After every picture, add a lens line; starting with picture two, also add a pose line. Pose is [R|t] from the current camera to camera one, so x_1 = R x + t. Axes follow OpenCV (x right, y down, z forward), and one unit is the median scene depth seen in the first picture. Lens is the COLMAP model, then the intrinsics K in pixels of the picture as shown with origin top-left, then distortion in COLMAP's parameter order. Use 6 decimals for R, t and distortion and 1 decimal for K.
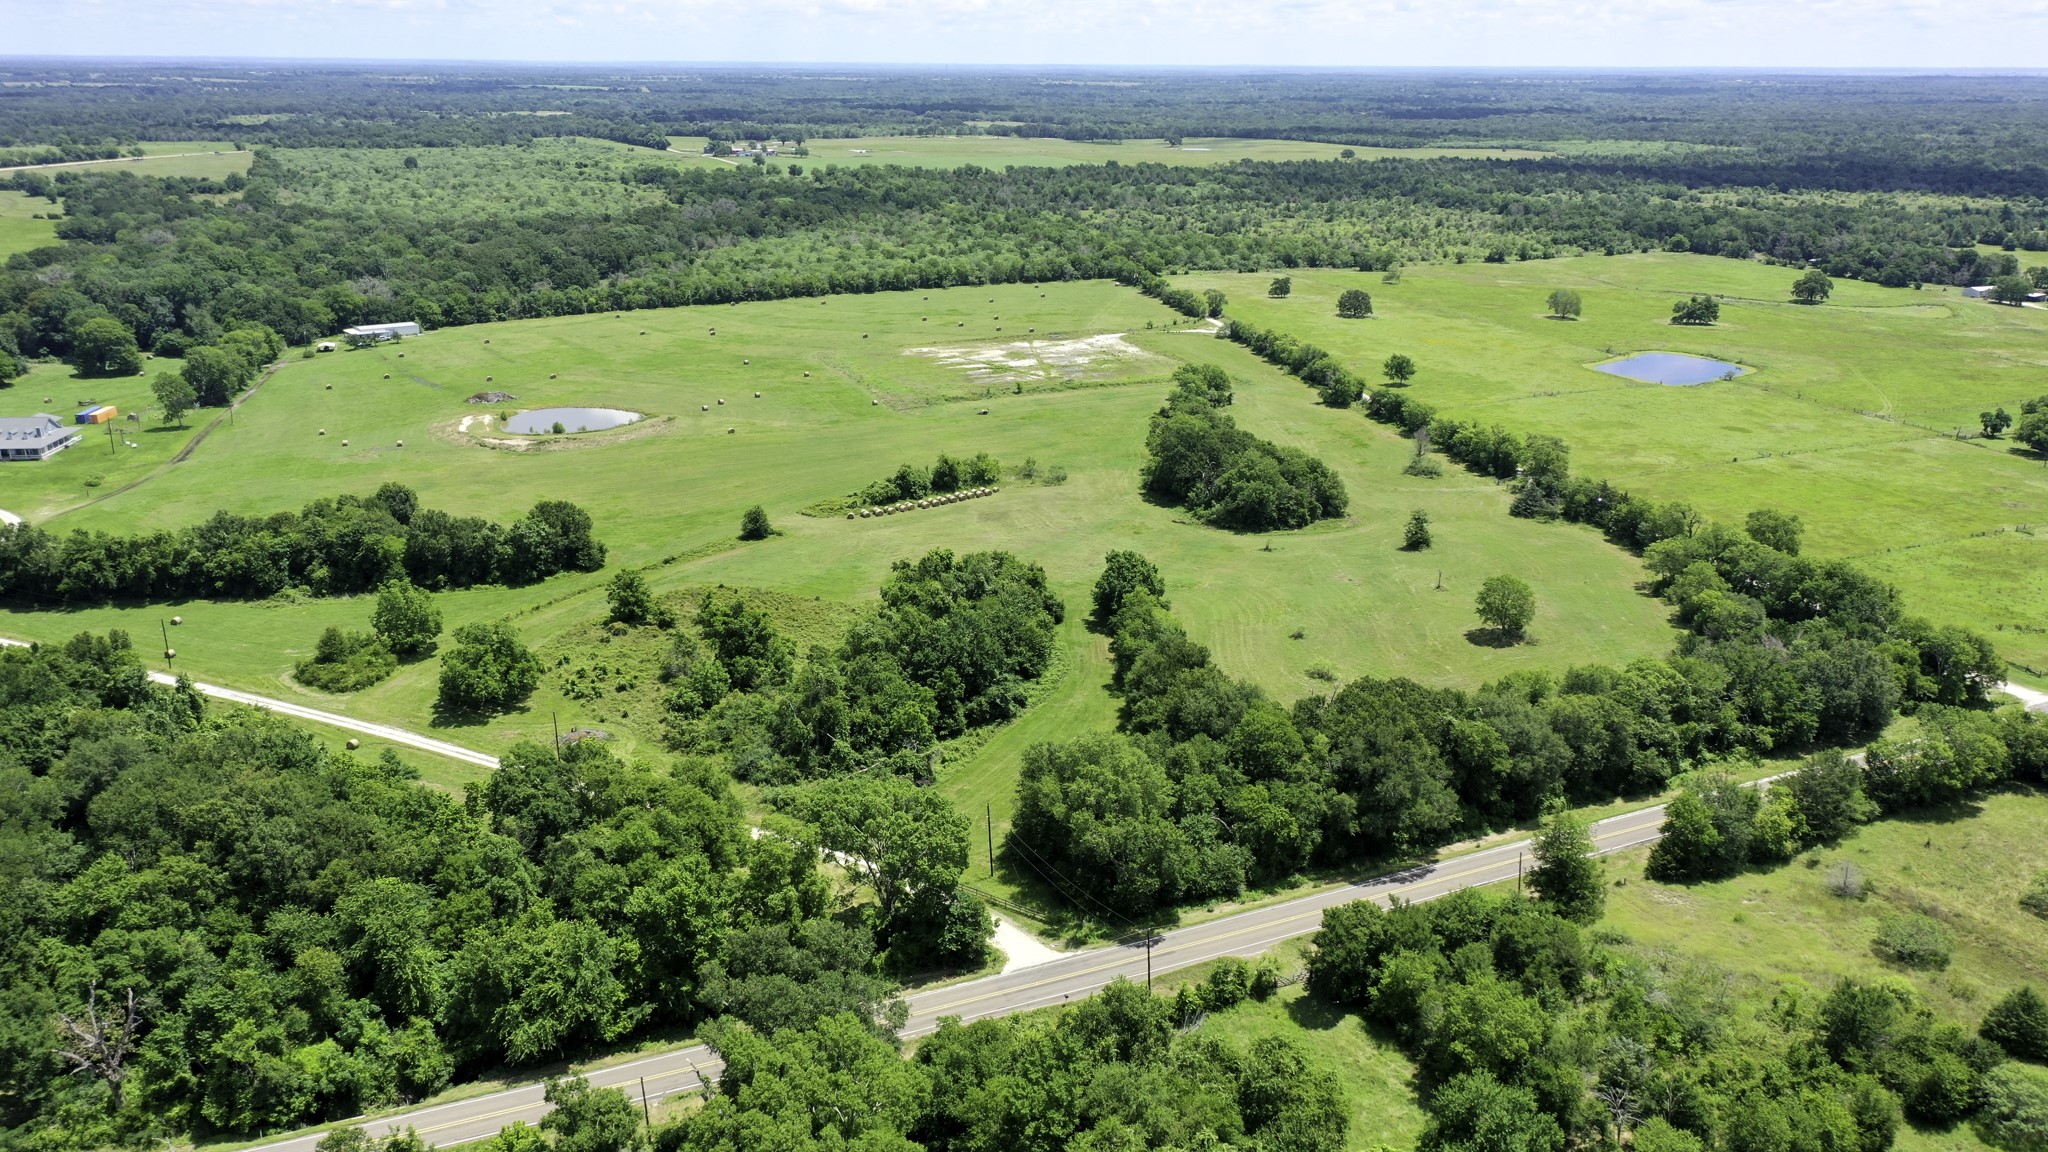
lens RADIAL K [[1648.6, 0, 1021.9], [0, 1648.6, 575.4], [0, 0, 1]] dist [0.024432, -0.002186]
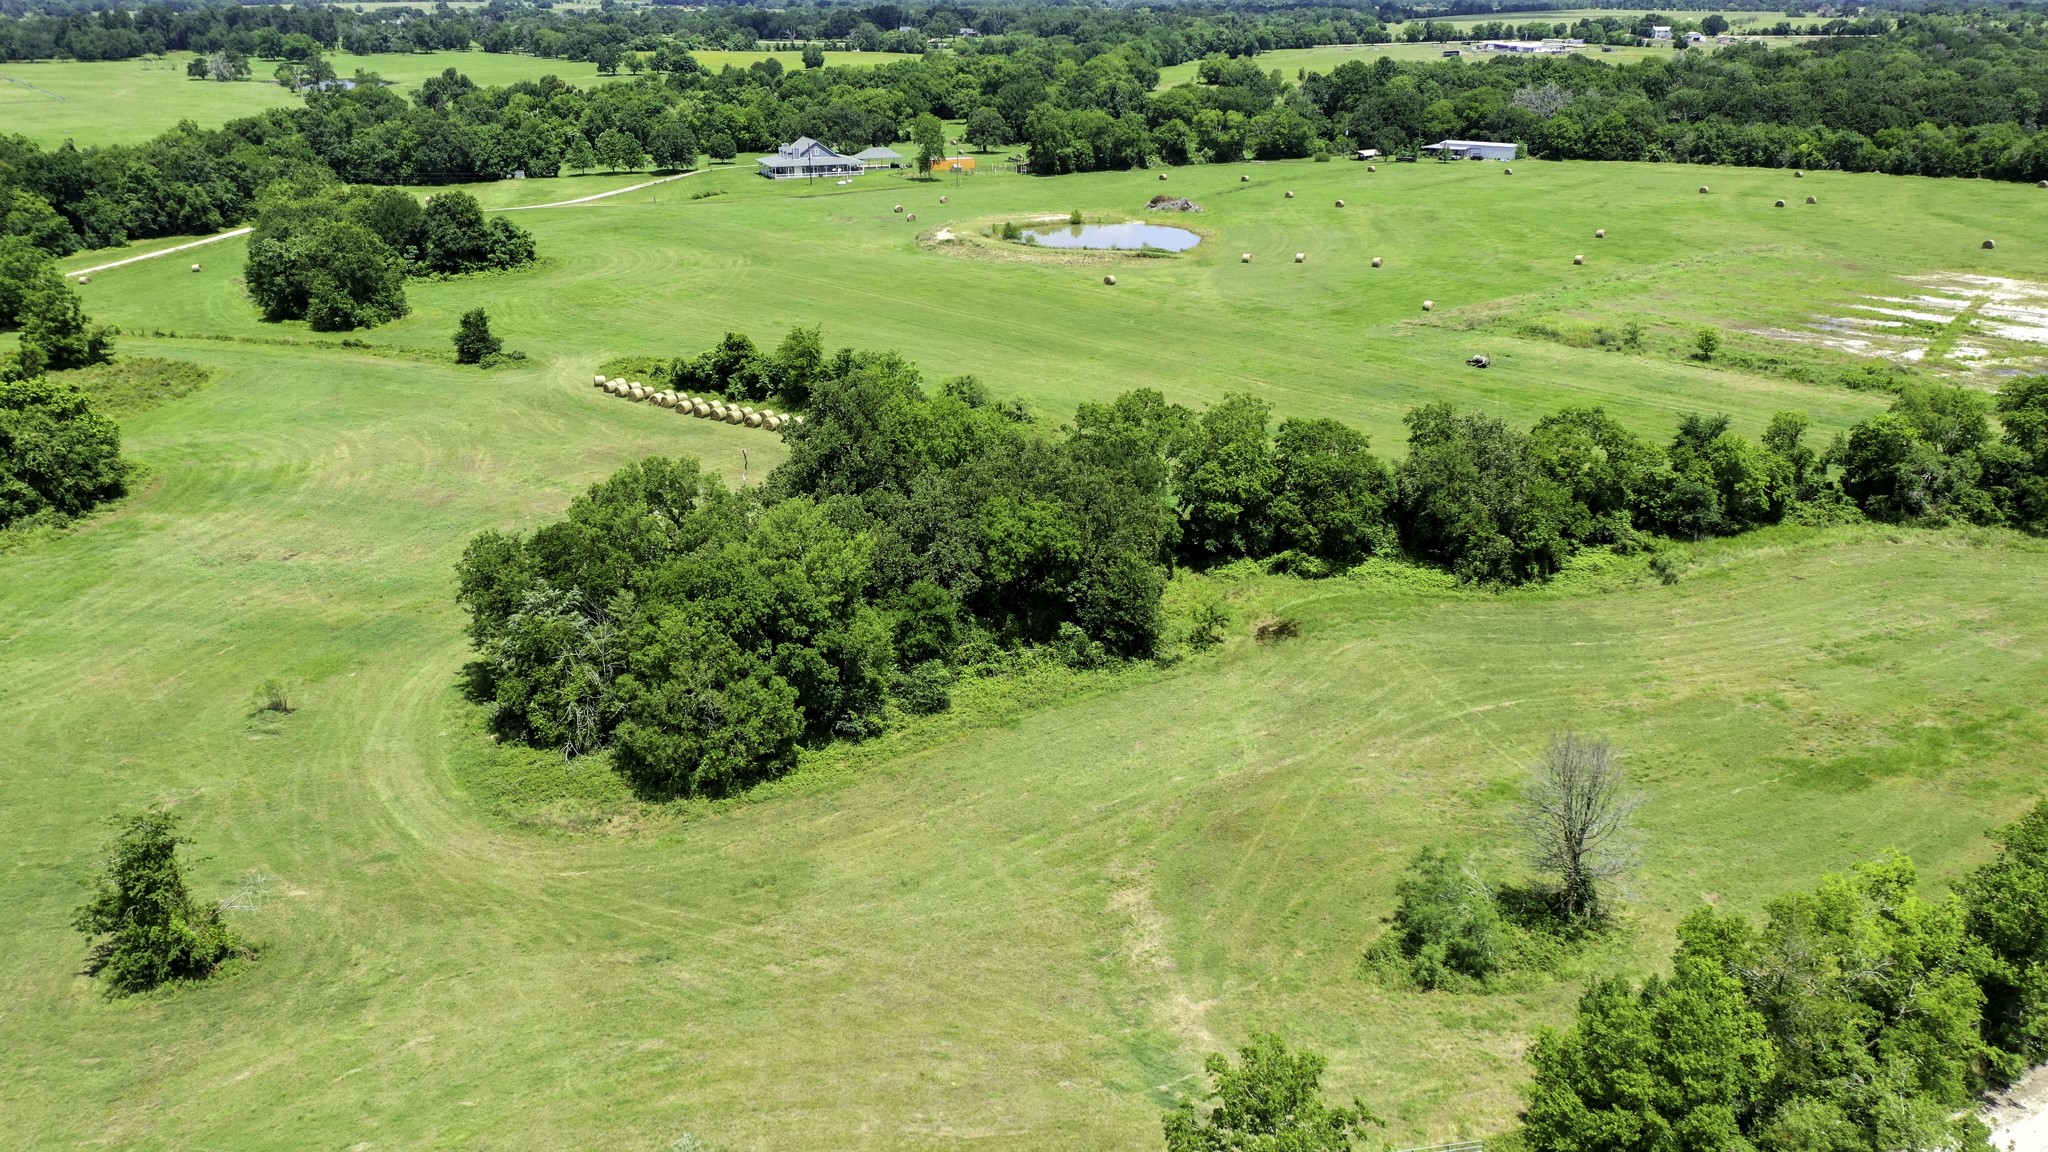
lens RADIAL K [[1648.6, 0, 1029.4], [0, 1648.6, 575.0], [0, 0, 1]] dist [0.024432, -0.002186]
pose [[0.266050, 0.323082, -0.908205, 0.398484], [-0.287952, 0.925780, 0.244981, -0.142878], [0.919946, 0.196342, 0.339336, 0.905271]]
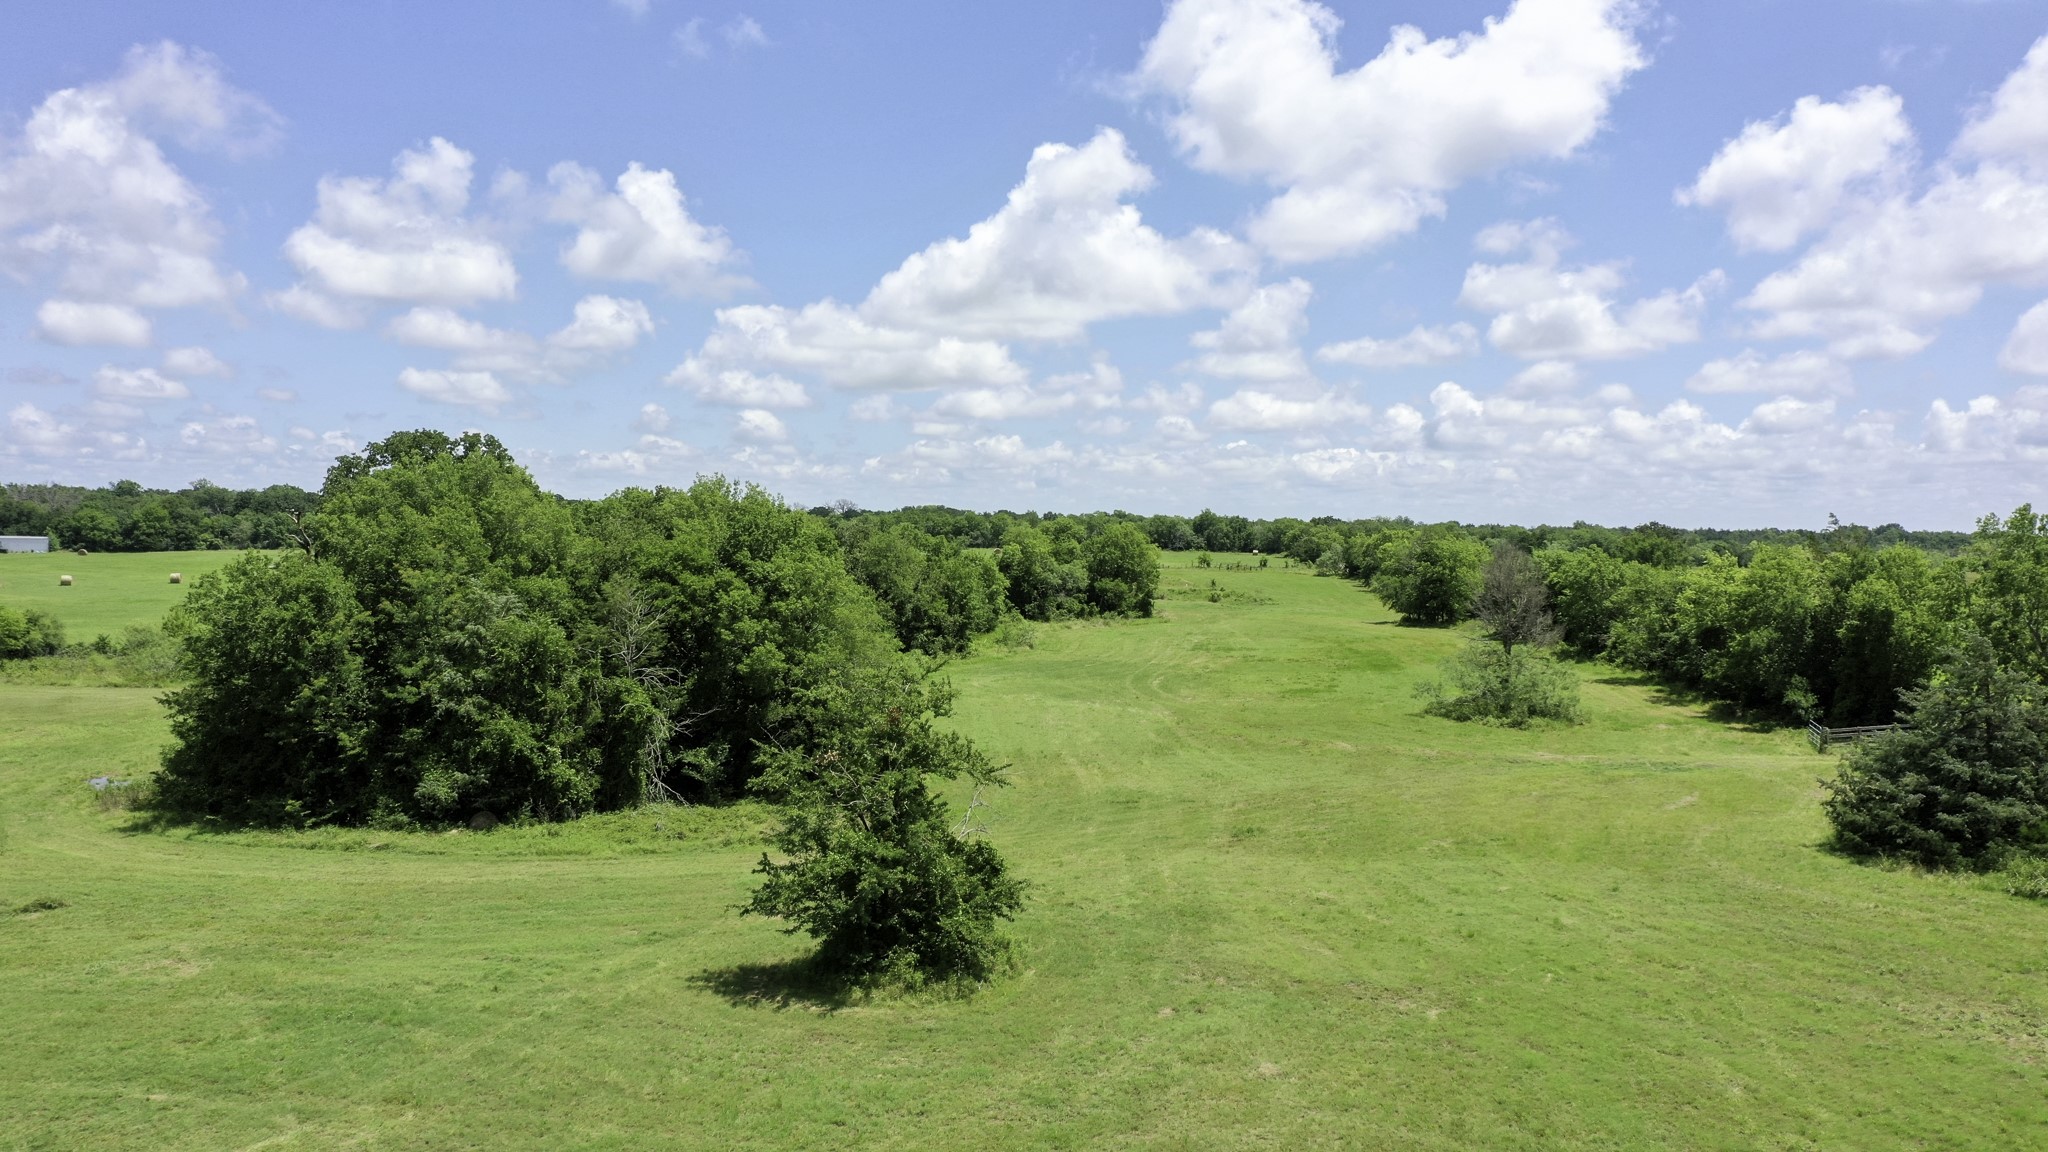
lens RADIAL K [[1648.6, 0, 1031.9], [0, 1648.6, 588.0], [0, 0, 1]] dist [0.024432, -0.002186]
pose [[0.961101, 0.022372, -0.275289, 0.246358], [-0.095622, 0.962026, -0.255661, -0.012485], [0.259115, 0.272040, 0.926744, 0.767308]]
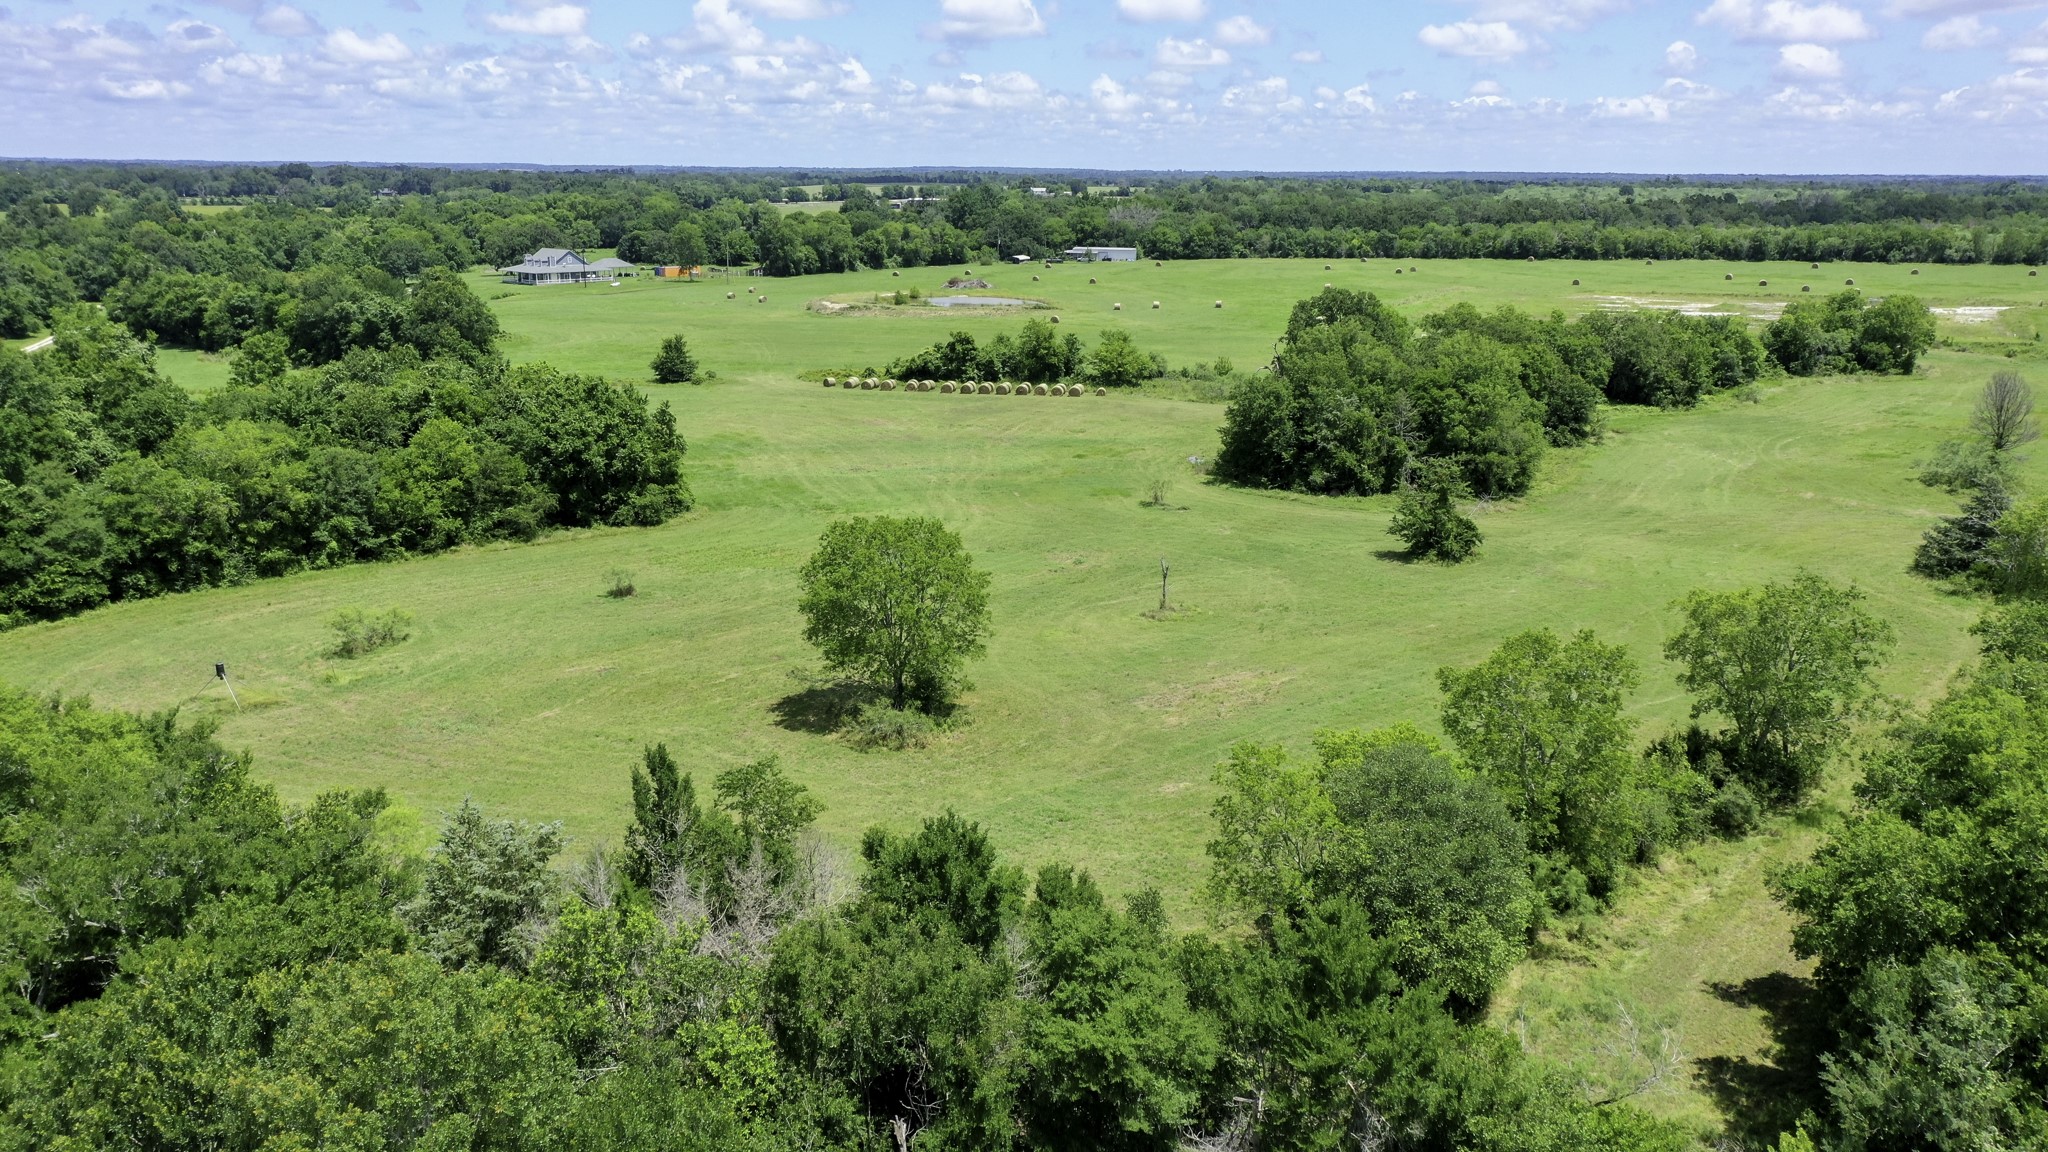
lens RADIAL K [[1648.6, 0, 1019.5], [0, 1648.6, 585.0], [0, 0, 1]] dist [0.024432, -0.002186]
pose [[0.644884, 0.187484, -0.740928, 0.396373], [-0.234709, 0.971181, 0.041463, -0.004239], [0.727349, 0.147164, 0.670303, 0.596208]]
